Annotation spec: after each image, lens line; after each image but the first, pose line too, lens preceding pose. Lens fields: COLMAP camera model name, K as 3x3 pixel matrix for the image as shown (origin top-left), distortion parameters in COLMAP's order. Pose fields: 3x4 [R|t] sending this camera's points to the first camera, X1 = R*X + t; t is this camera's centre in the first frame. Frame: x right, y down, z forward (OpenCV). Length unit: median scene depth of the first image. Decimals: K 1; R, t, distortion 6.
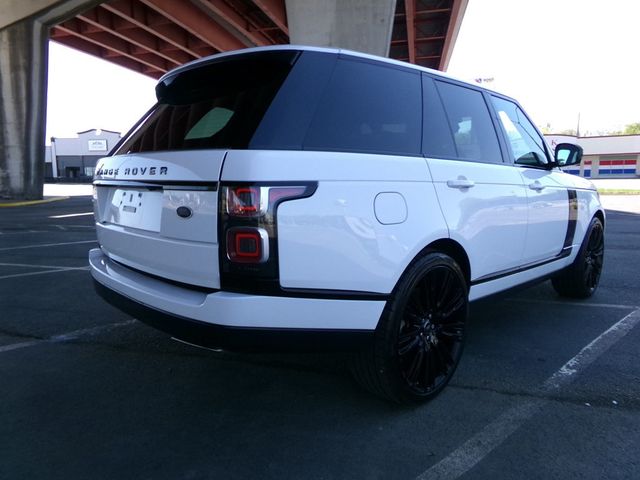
lens RADIAL K [[427.5, 0, 319.6], [0, 427.5, 251.2], [0, 0, 1]] dist [0.013092, 0.006399]
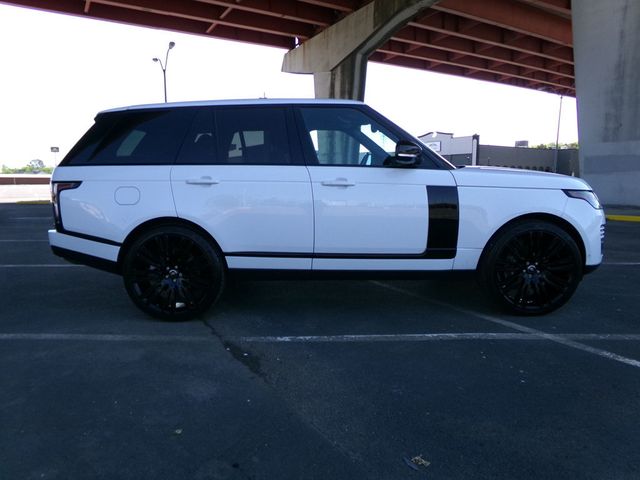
lens RADIAL K [[443.8, 0, 324.1], [0, 443.8, 240.6], [0, 0, 1]] dist [0.009196, 0.006525]
pose [[0.720424, 0.095598, -0.686913, 1.169658], [-0.112735, 0.993423, 0.020021, -0.025458], [0.684310, 0.063016, 0.726463, 0.123937]]
